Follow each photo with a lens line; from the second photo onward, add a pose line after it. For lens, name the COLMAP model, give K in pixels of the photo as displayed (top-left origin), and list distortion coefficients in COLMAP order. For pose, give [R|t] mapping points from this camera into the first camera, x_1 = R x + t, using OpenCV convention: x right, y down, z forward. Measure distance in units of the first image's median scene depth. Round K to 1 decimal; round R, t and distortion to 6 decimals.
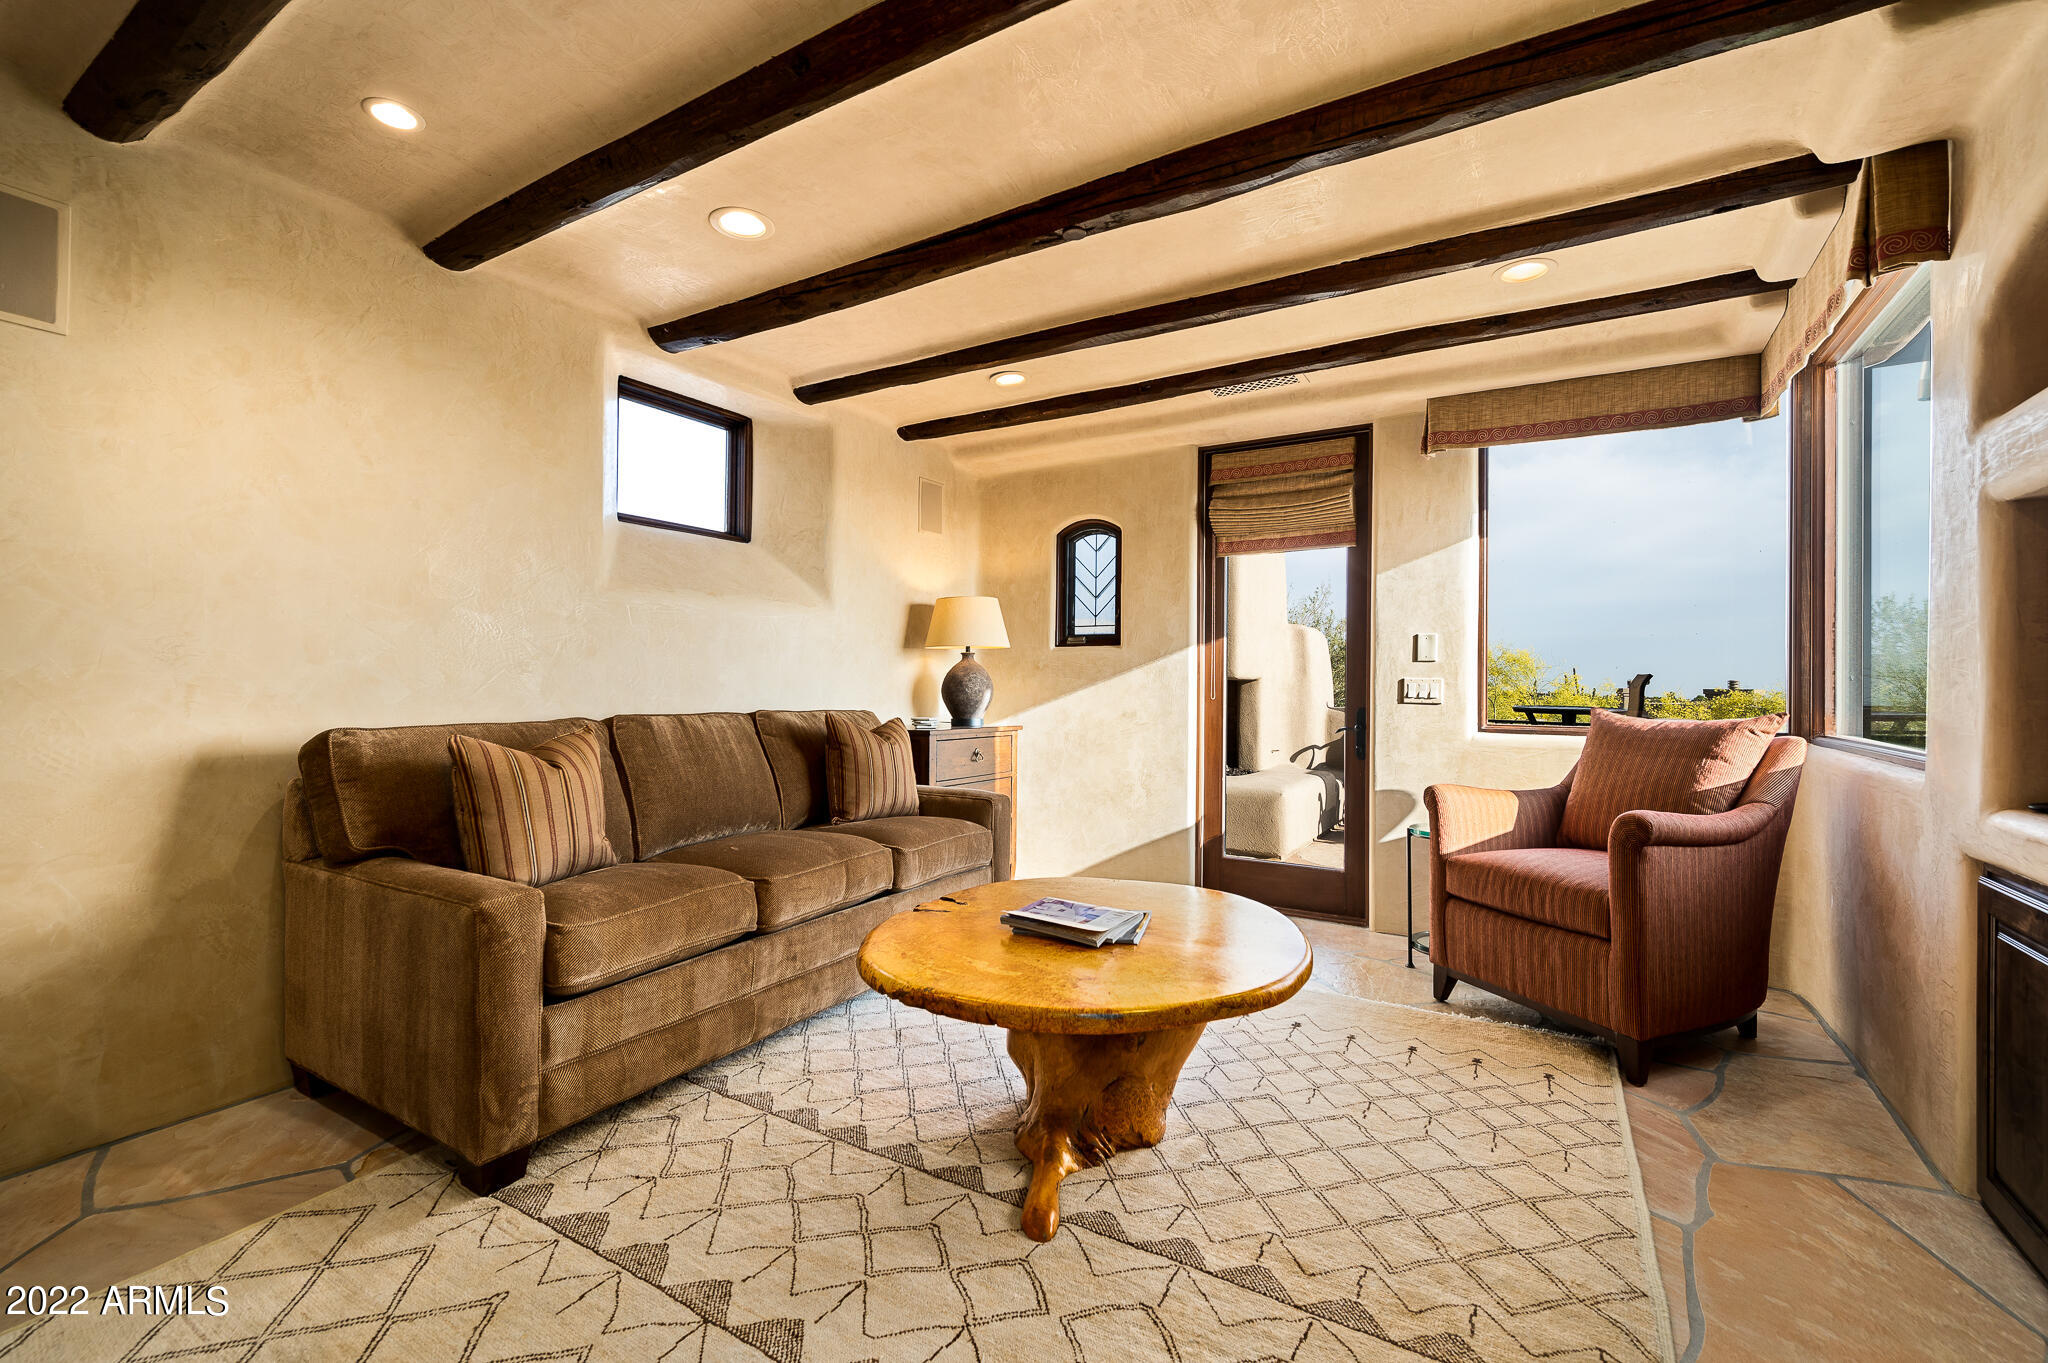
lens RADIAL K [[877.4, 0, 1028.8], [0, 877.4, 682.8], [0, 0, 1]] dist [-0.000133, -0.000021]
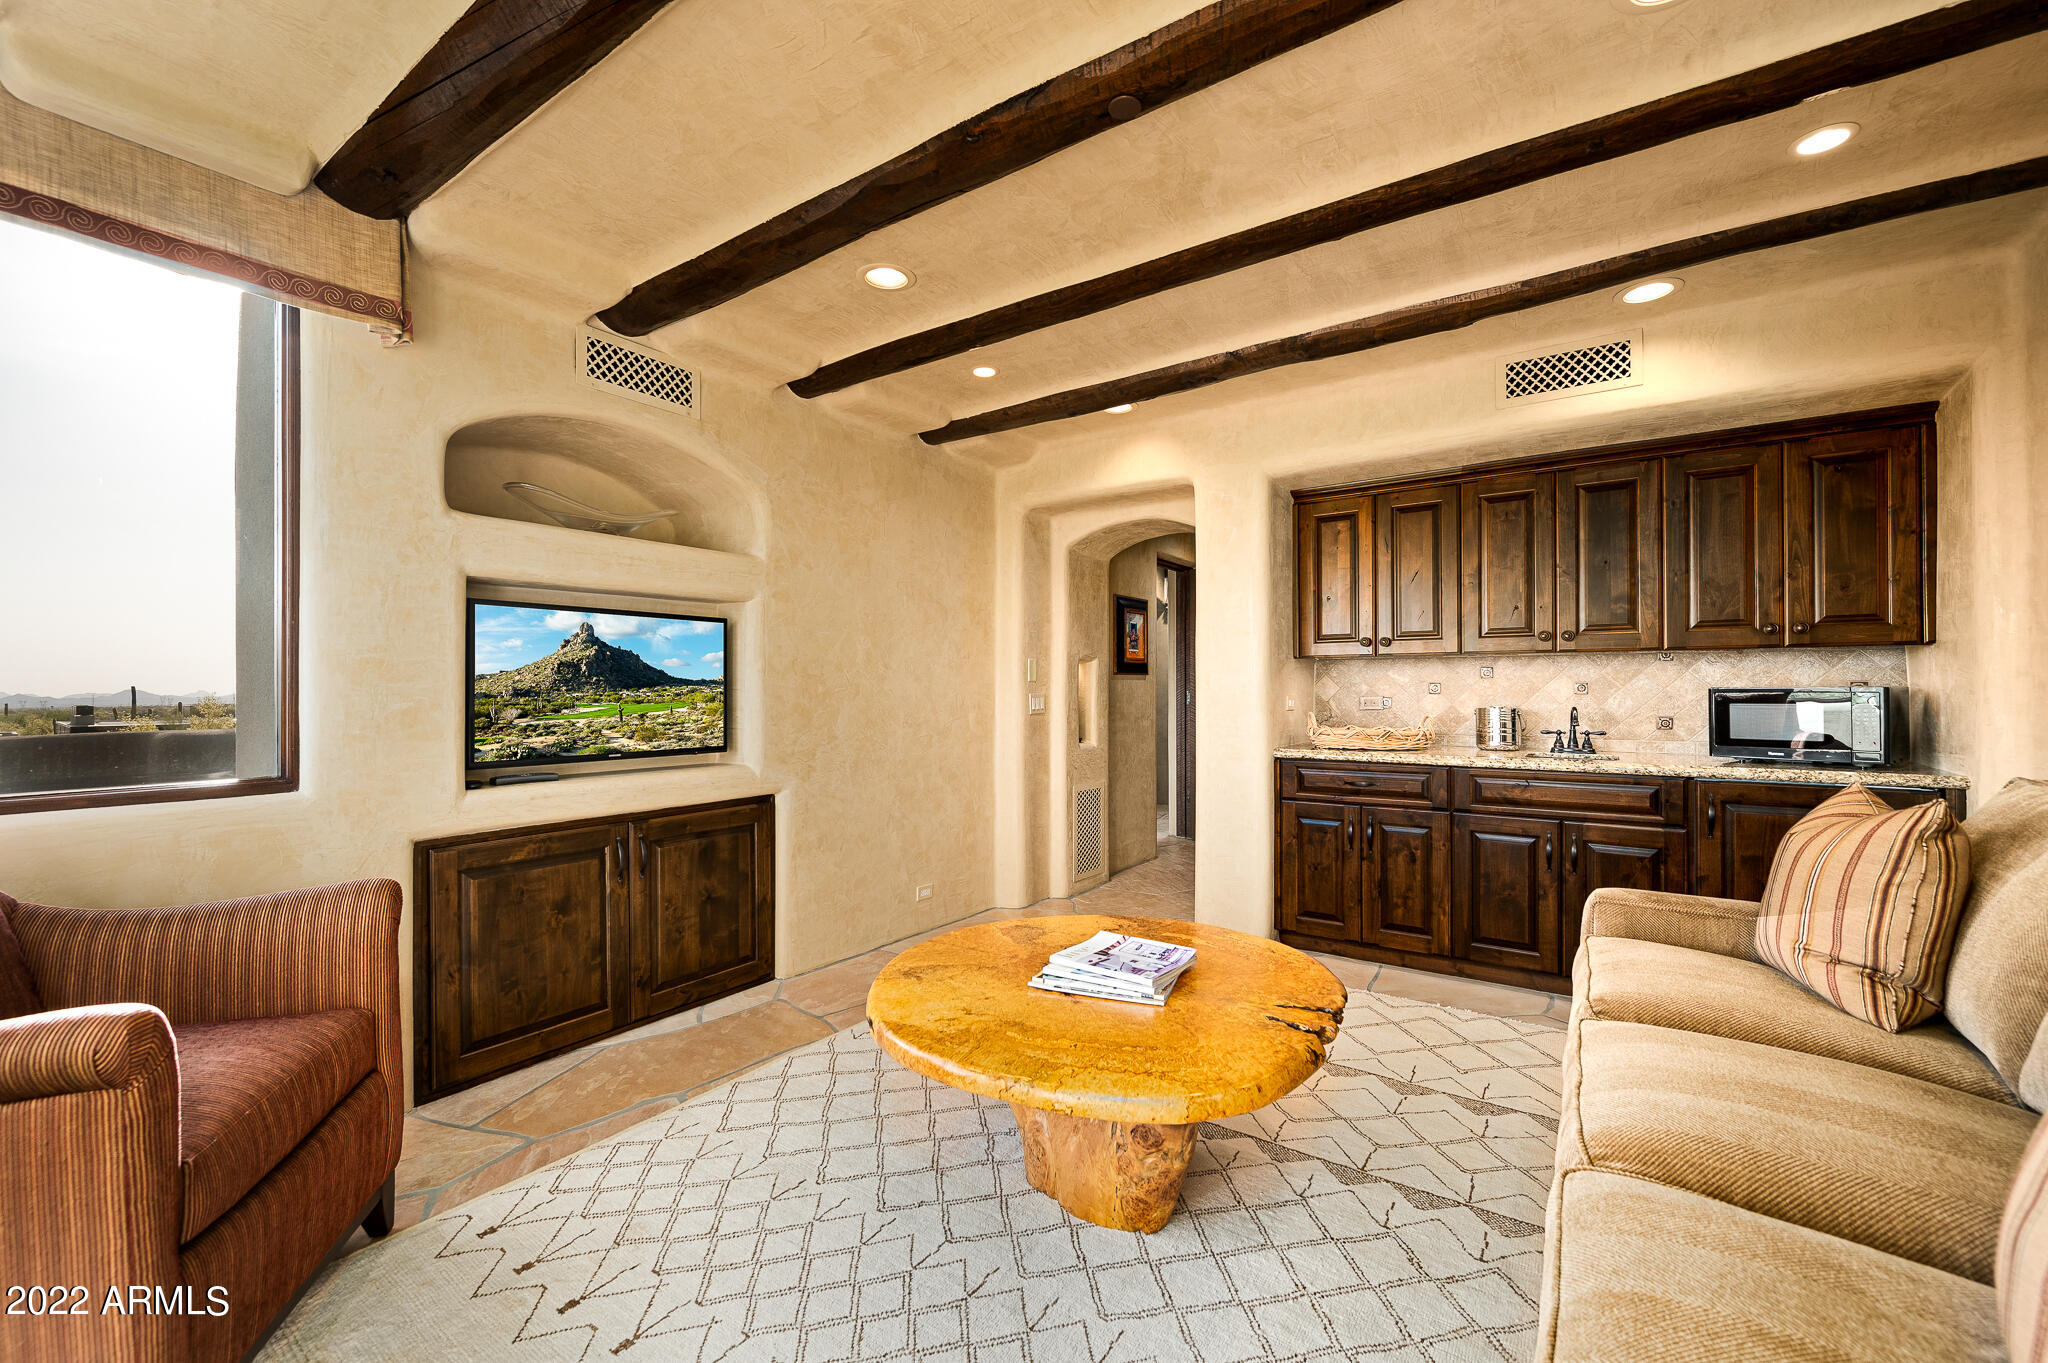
lens RADIAL K [[877.4, 0, 1016.0], [0, 877.4, 683.4], [0, 0, 1]] dist [-0.000133, -0.000021]
pose [[-0.996975, -0.005797, 0.077512, 0.092485], [-0.006260, 0.999964, -0.005724, -0.027211], [-0.077476, -0.006192, -0.996975, 1.947373]]
